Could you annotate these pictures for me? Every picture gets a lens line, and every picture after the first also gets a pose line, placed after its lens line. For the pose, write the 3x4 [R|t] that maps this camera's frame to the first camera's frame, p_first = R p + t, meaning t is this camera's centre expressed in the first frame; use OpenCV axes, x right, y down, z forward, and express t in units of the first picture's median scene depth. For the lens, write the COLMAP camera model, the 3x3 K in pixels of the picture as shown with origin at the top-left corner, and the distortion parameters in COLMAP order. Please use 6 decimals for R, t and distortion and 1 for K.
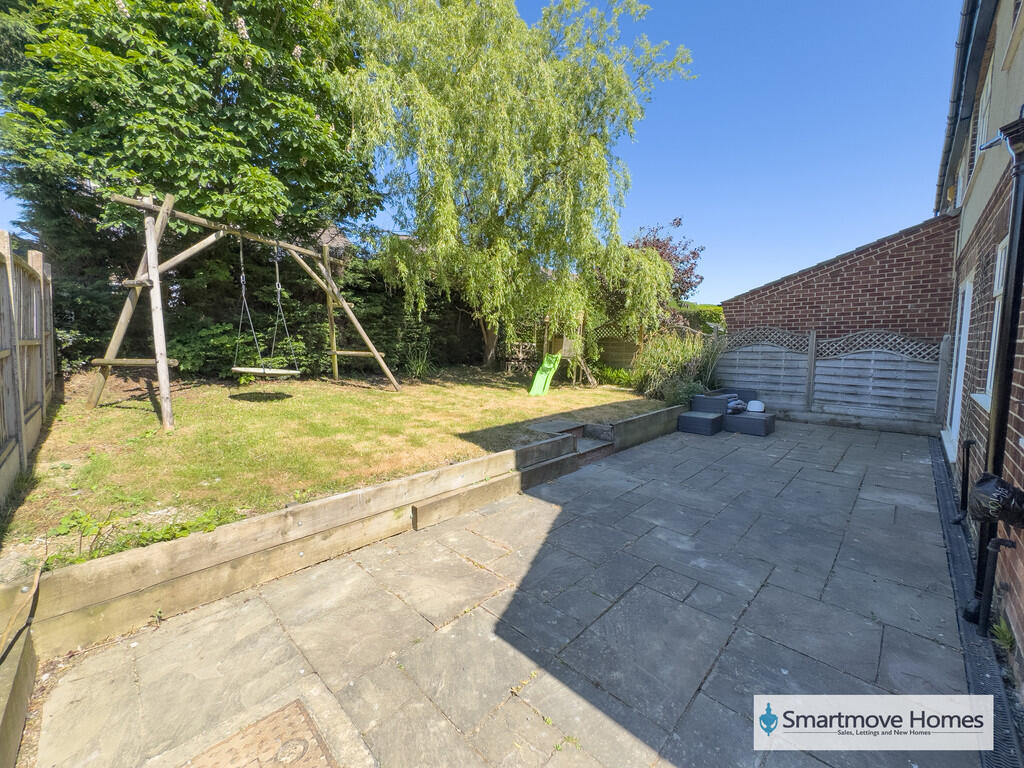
lens RADIAL K [[409.1, 0, 513.8], [0, 409.1, 384.0], [0, 0, 1]] dist [-0.001097, -0.000329]
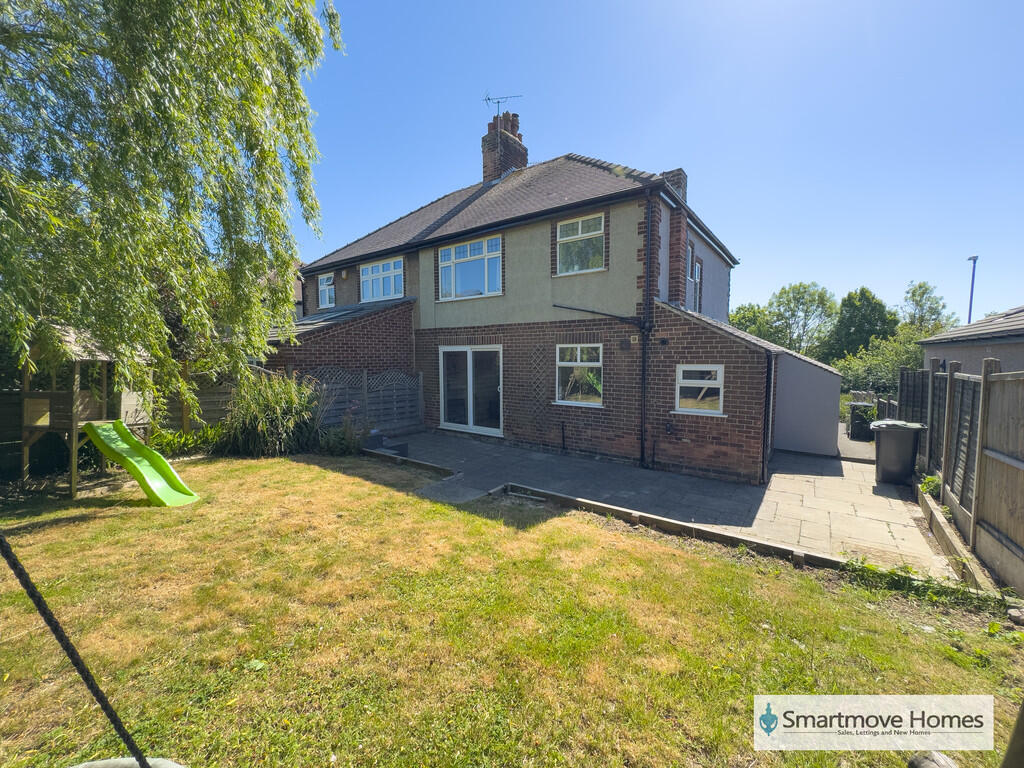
lens RADIAL K [[409.1, 0, 513.8], [0, 409.1, 384.0], [0, 0, 1]] dist [-0.001097, -0.000329]
pose [[-0.131280, -0.062212, 0.989391, -1.431213], [0.100704, 0.992029, 0.075740, -0.338480], [-0.986217, 0.109579, -0.123969, 1.723972]]
